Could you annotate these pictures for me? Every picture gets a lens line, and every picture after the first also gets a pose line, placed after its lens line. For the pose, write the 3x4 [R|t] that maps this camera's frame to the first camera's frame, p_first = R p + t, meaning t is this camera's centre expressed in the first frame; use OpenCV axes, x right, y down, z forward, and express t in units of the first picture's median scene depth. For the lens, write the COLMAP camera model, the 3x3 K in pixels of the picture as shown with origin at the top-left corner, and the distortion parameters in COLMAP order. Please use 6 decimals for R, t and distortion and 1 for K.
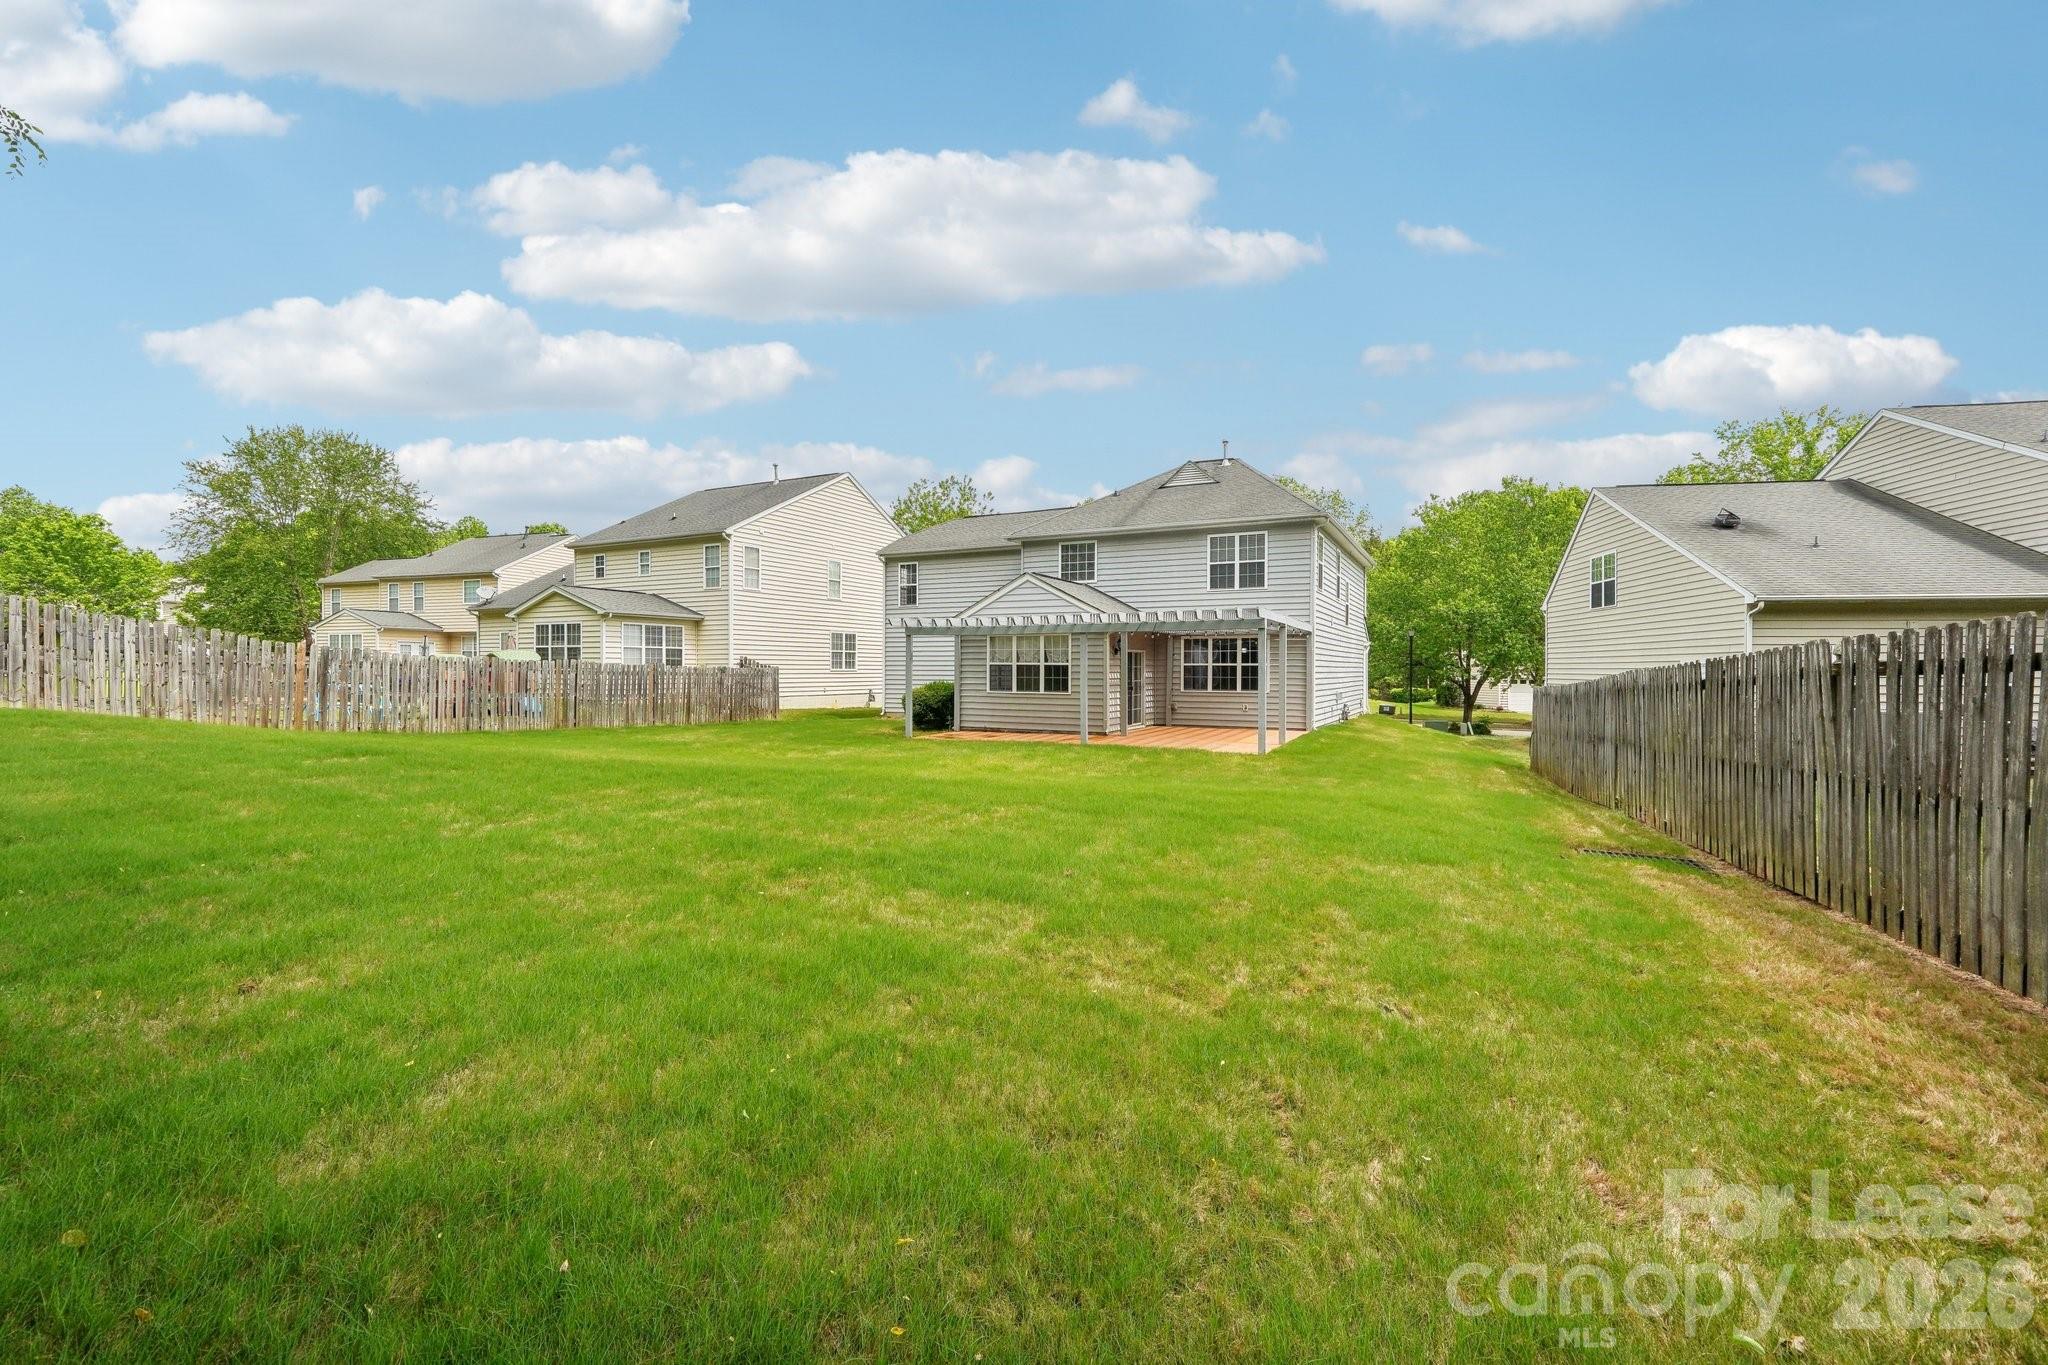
lens RADIAL K [[851.4, 0, 1026.9], [0, 851.4, 677.3], [0, 0, 1]] dist [-0.013592, 0.003127]
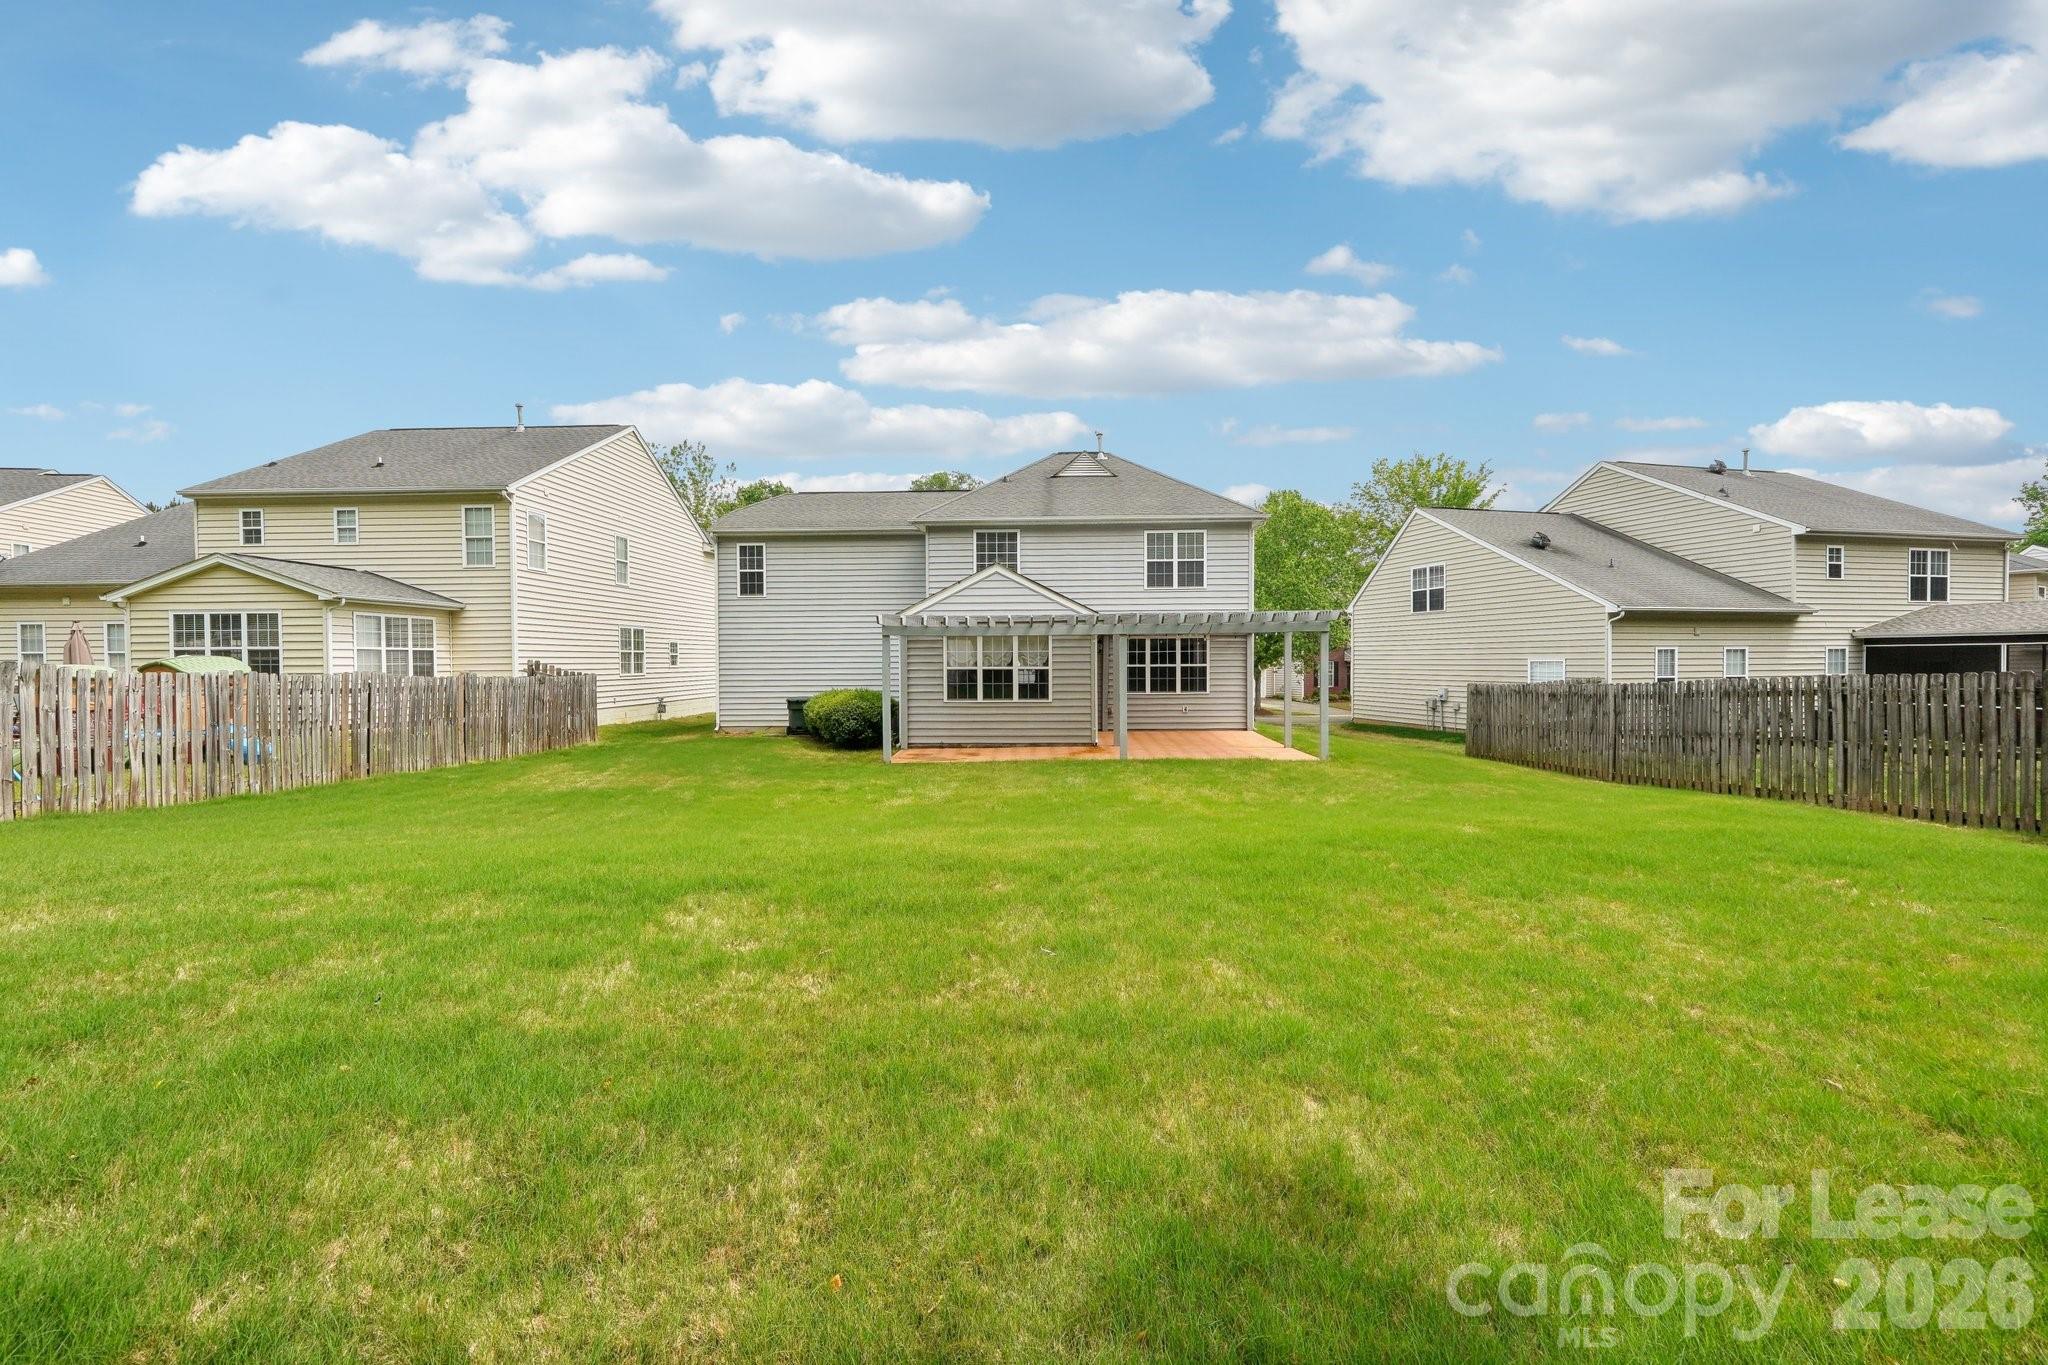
lens RADIAL K [[851.4, 0, 1025.8], [0, 851.4, 682.5], [0, 0, 1]] dist [-0.013592, 0.003127]
pose [[0.905153, -0.021106, 0.424561, -0.303618], [0.014624, 0.999722, 0.018520, -0.014809], [-0.424833, -0.010555, 0.905210, 0.176353]]
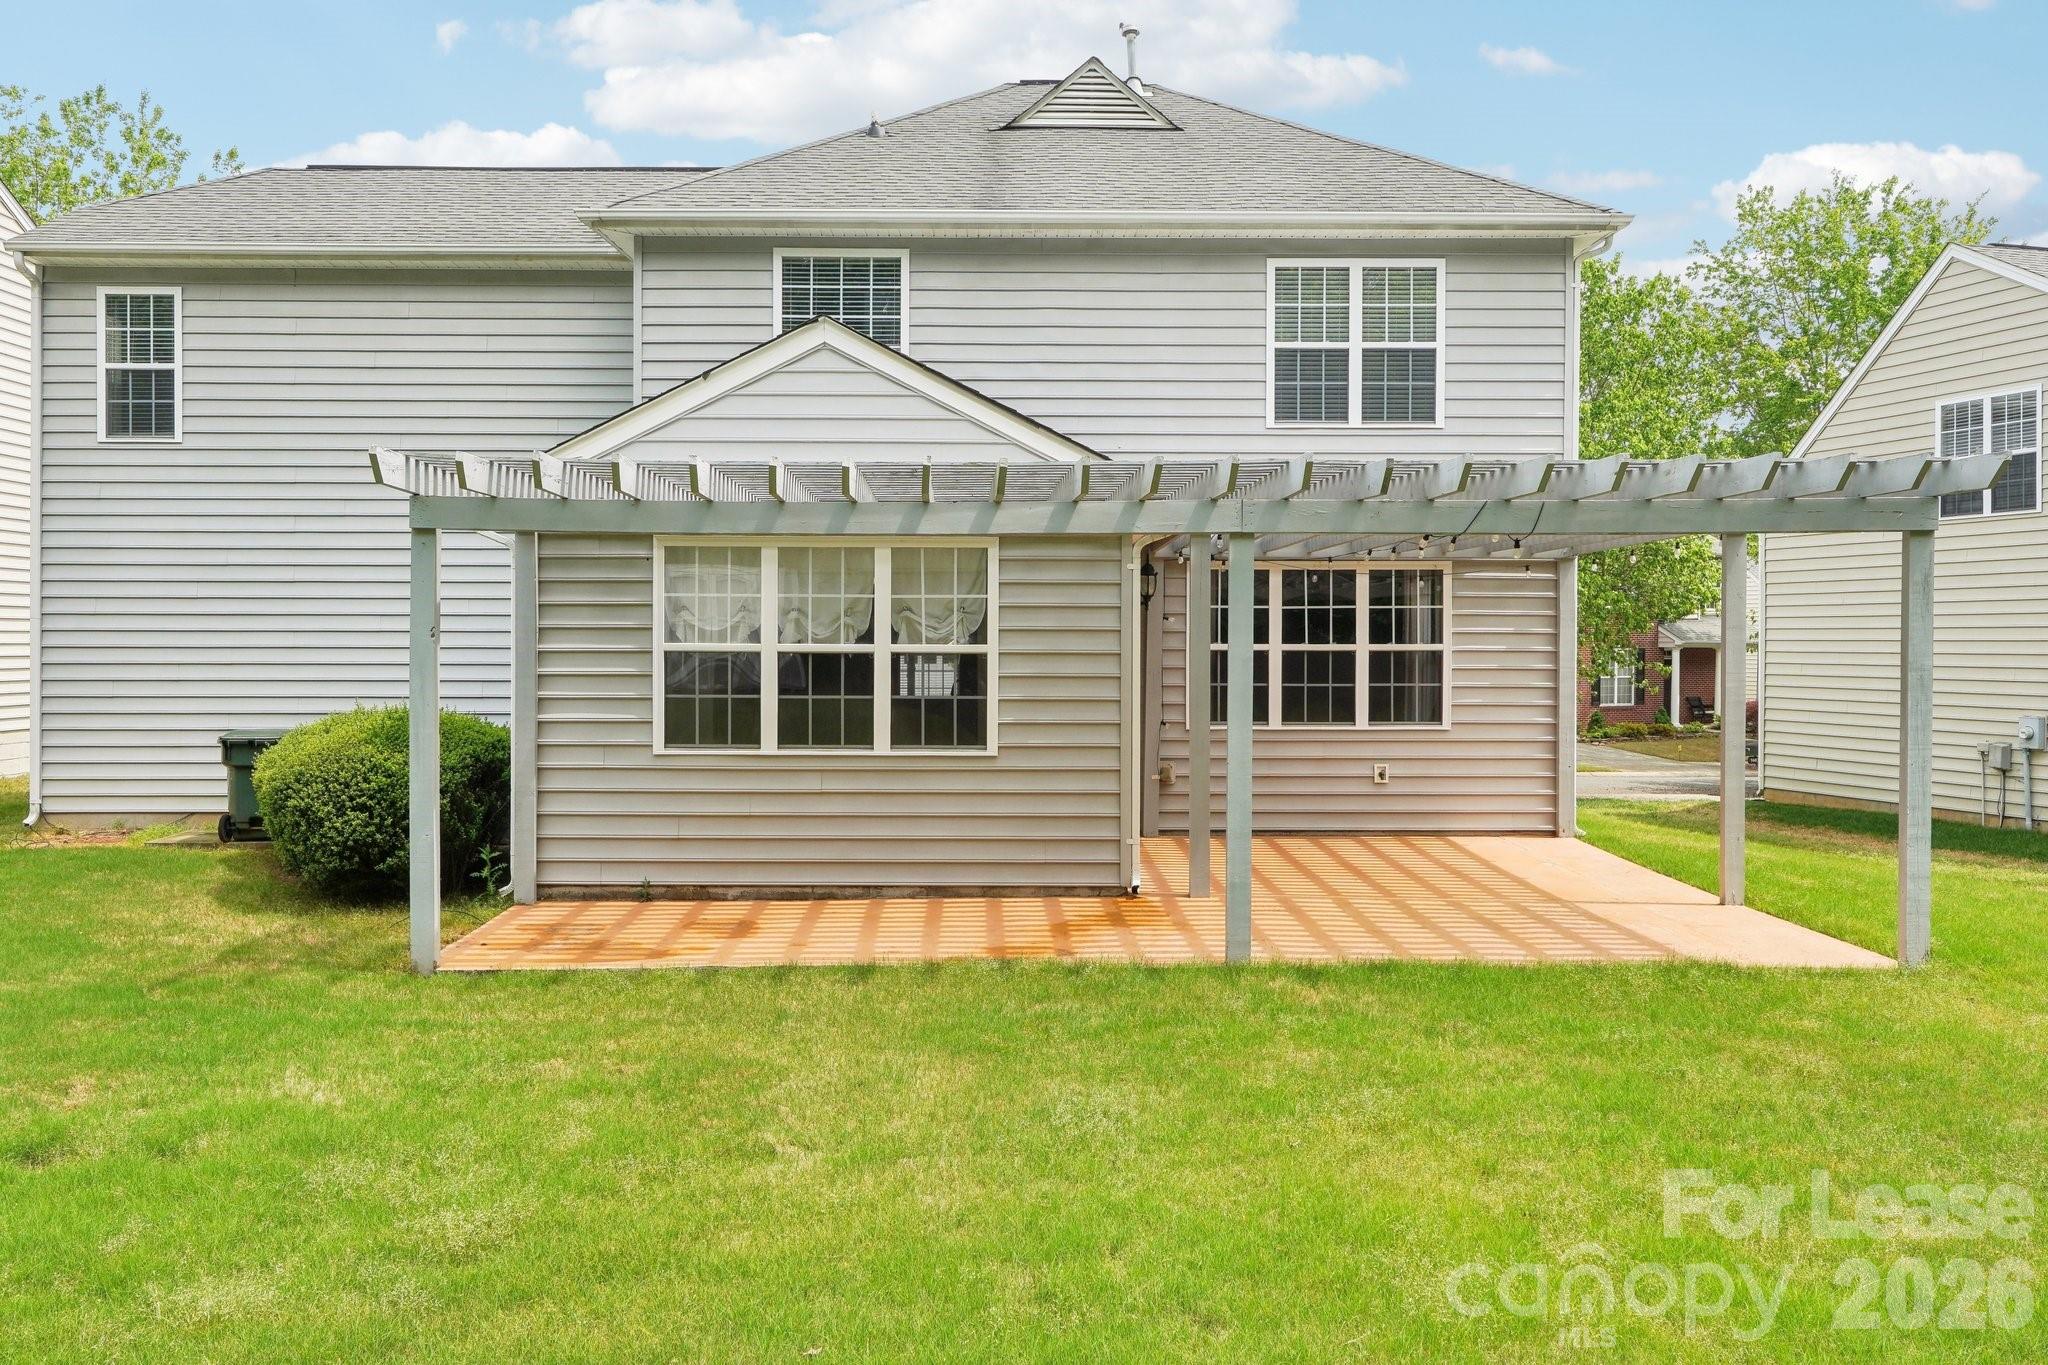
lens RADIAL K [[1743.4, 0, 1030.3], [0, 1743.4, 665.4], [0, 0, 1]] dist [0.006420, 0.000969]
pose [[0.884971, -0.007453, 0.465586, -0.180037], [0.005589, 0.999970, 0.005382, -0.011403], [-0.465613, -0.002161, 0.884986, 0.415157]]
